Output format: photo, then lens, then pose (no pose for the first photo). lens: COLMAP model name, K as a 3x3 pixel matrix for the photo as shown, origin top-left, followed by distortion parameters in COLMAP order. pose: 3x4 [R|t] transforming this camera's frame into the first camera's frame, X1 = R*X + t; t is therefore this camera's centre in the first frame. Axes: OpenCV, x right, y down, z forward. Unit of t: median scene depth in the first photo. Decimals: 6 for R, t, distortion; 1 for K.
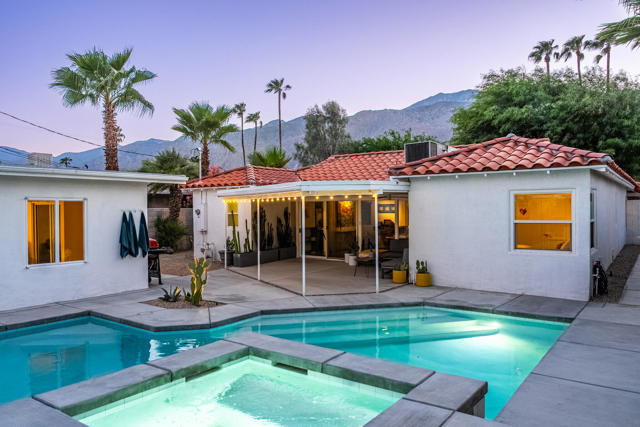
lens RADIAL K [[468.4, 0, 320.0], [0, 468.4, 213.5], [0, 0, 1]] dist [0.012276, 0.002959]
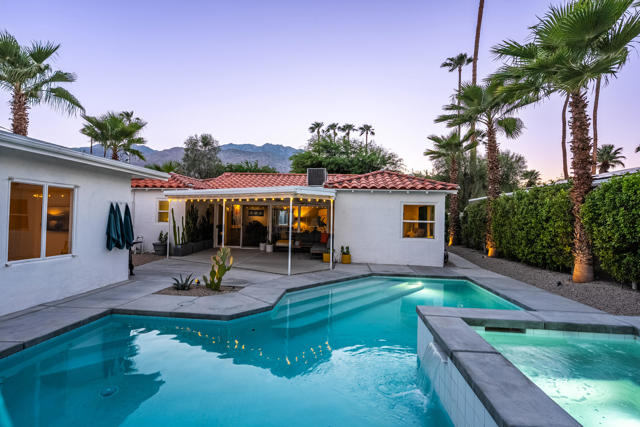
lens RADIAL K [[295.6, 0, 320.0], [0, 295.6, 213.5], [0, 0, 1]] dist [-0.002686, -0.000123]
pose [[0.853275, 0.033409, 0.520390, -0.345489], [-0.023089, 0.999387, -0.026302, 0.022833], [-0.520950, 0.010427, 0.853524, 0.233207]]
